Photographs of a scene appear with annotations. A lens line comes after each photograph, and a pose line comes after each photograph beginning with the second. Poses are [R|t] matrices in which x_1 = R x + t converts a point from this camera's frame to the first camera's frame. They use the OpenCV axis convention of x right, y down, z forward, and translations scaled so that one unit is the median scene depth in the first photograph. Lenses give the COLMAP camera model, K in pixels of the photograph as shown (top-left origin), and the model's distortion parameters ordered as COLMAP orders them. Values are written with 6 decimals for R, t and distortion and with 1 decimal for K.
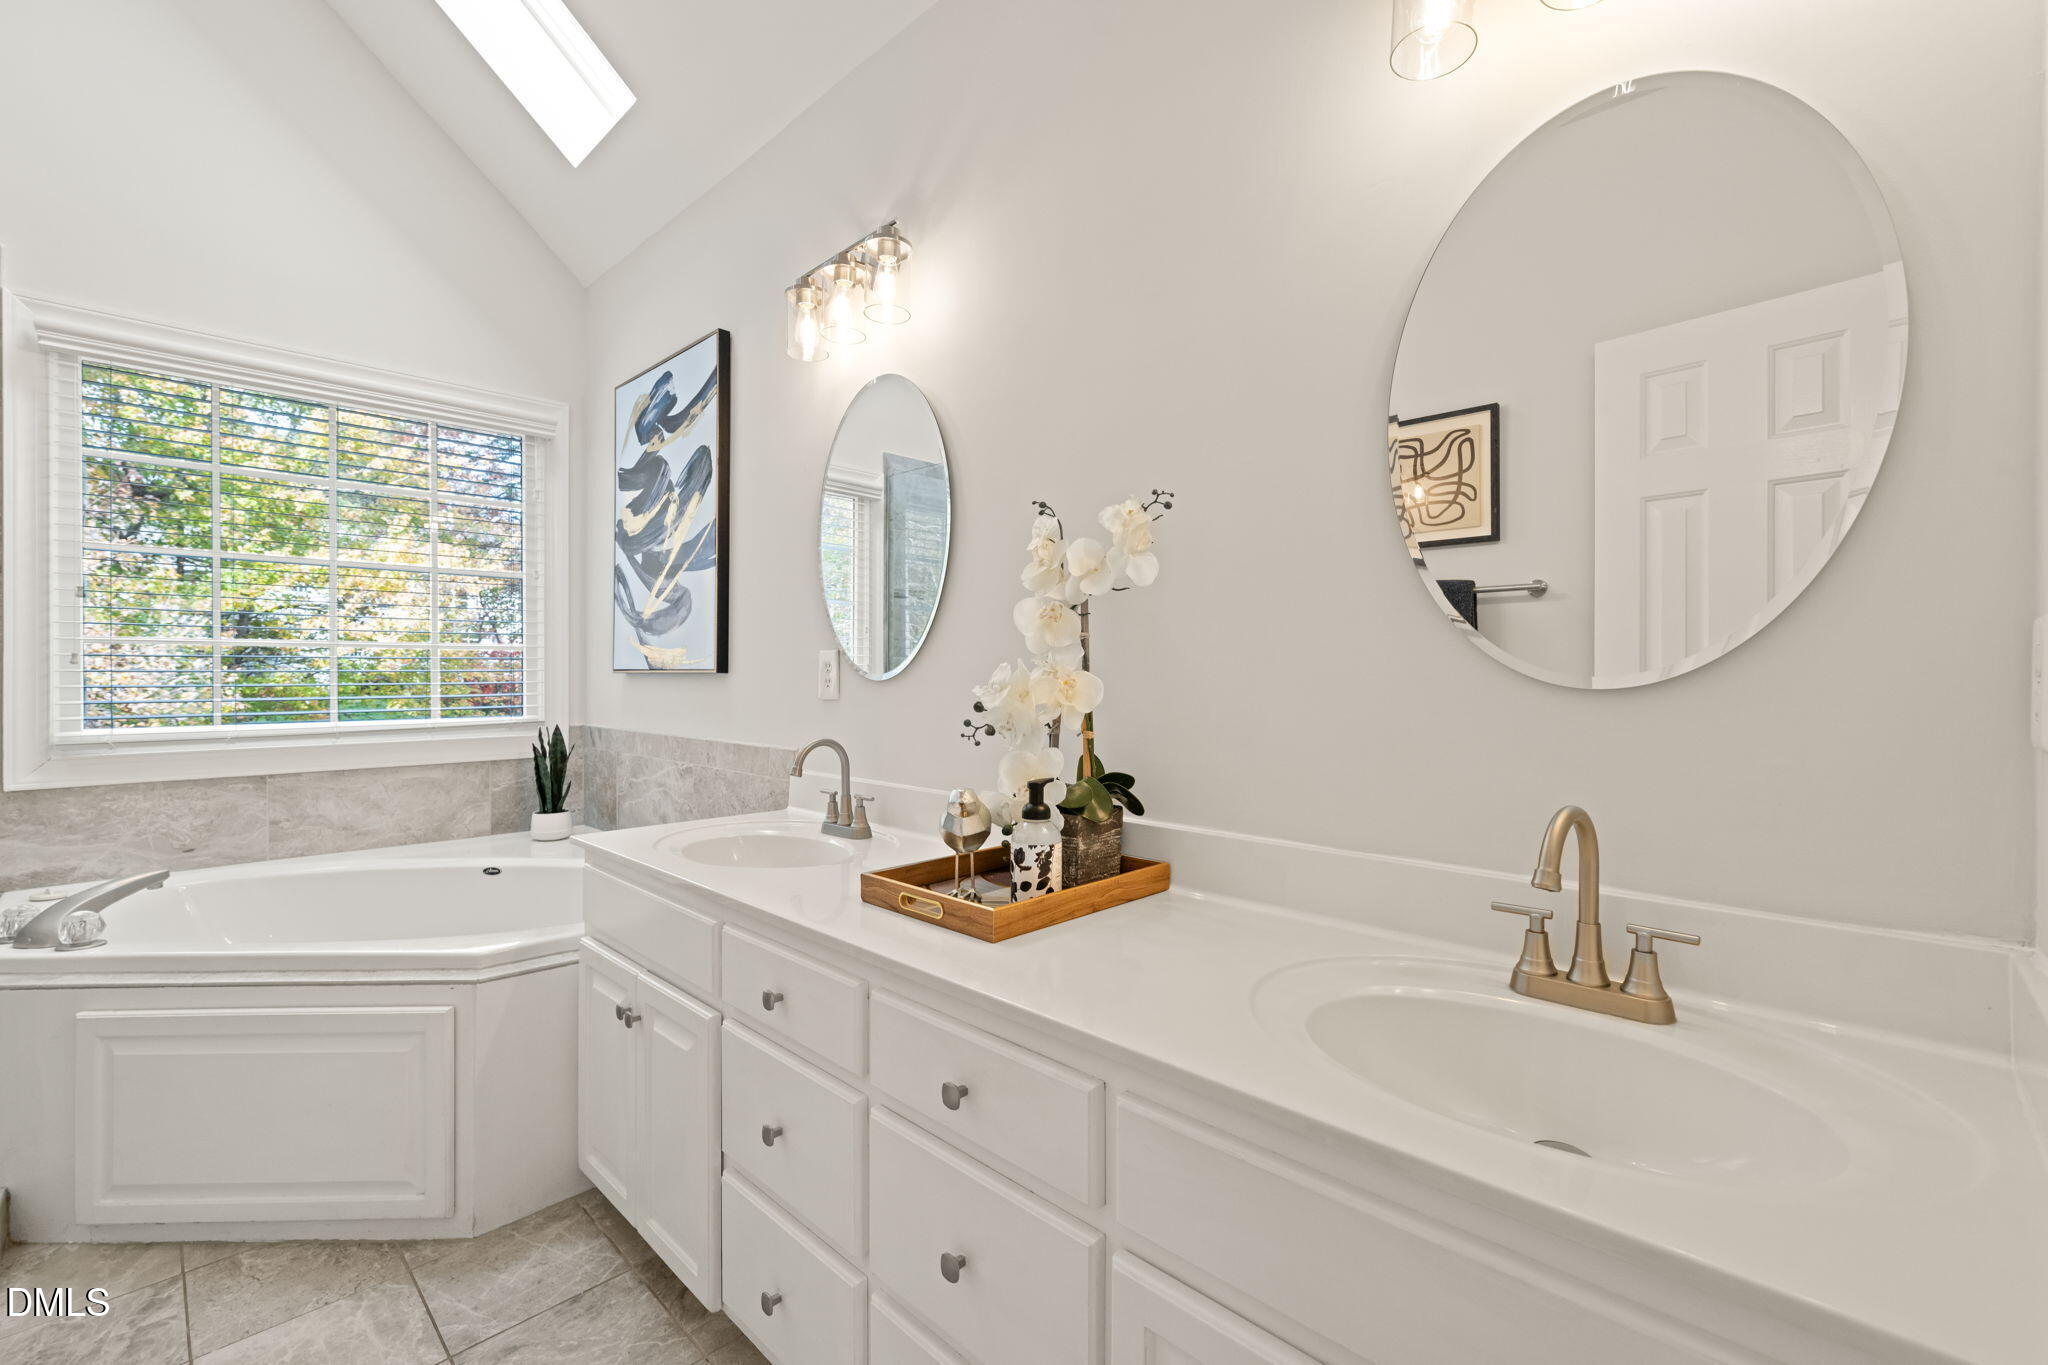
lens RADIAL K [[886.9, 0, 1166.3], [0, 886.9, 676.5], [0, 0, 1]] dist [-0.004785, 0.000740]
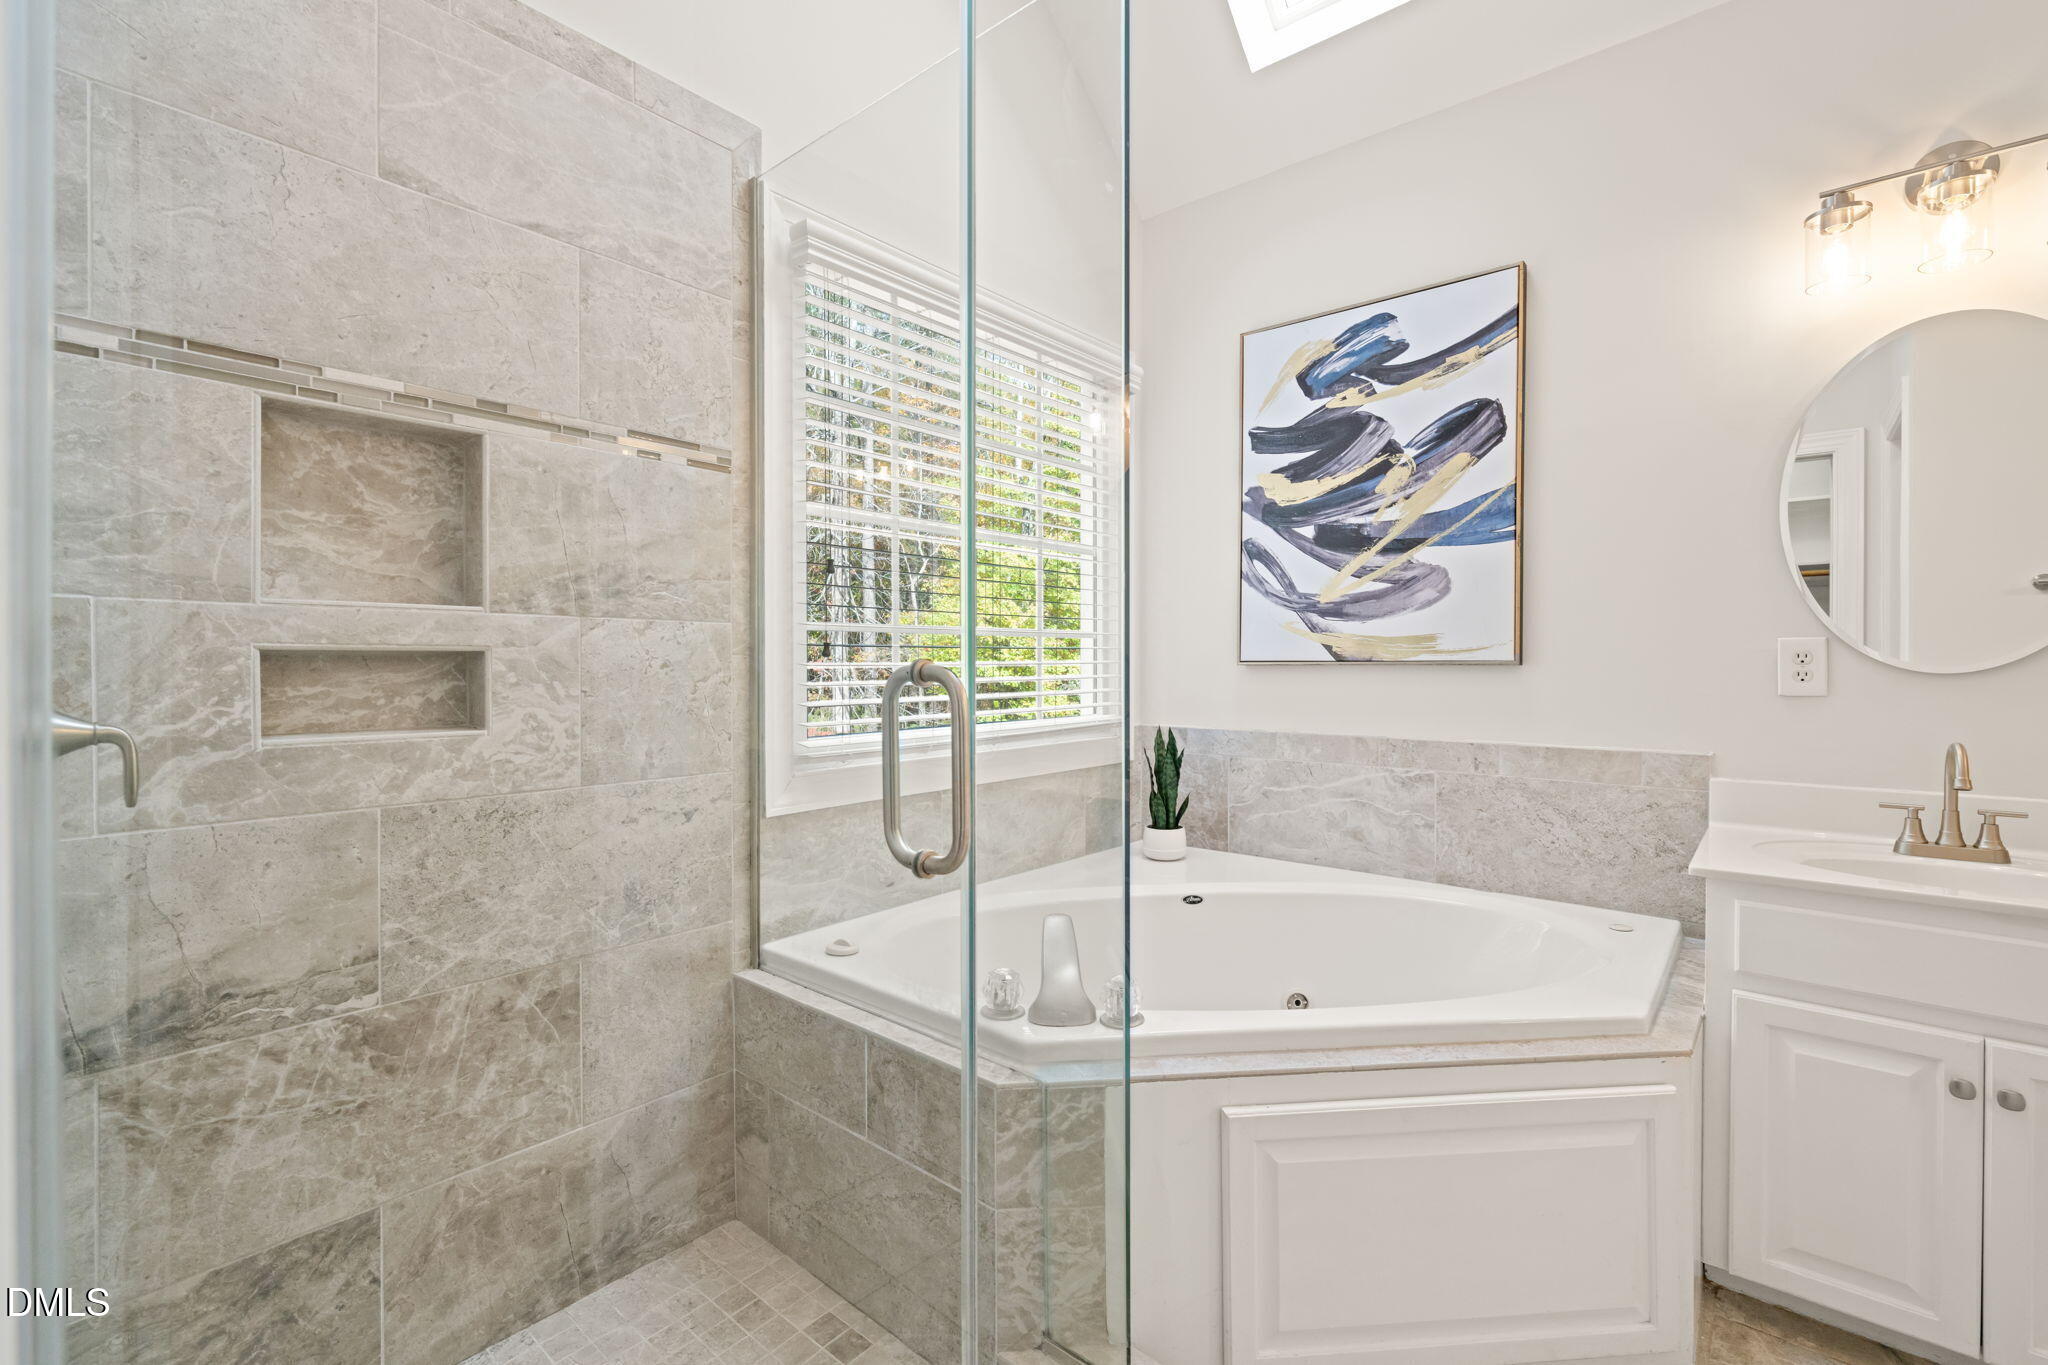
lens RADIAL K [[886.9, 0, 1018.3], [0, 886.9, 676.9], [0, 0, 1]] dist [-0.004785, 0.000740]
pose [[0.998793, -0.006291, 0.048723, -0.929139], [0.005800, 0.999931, 0.010195, -0.003307], [-0.048783, -0.009900, 0.998760, 0.155021]]
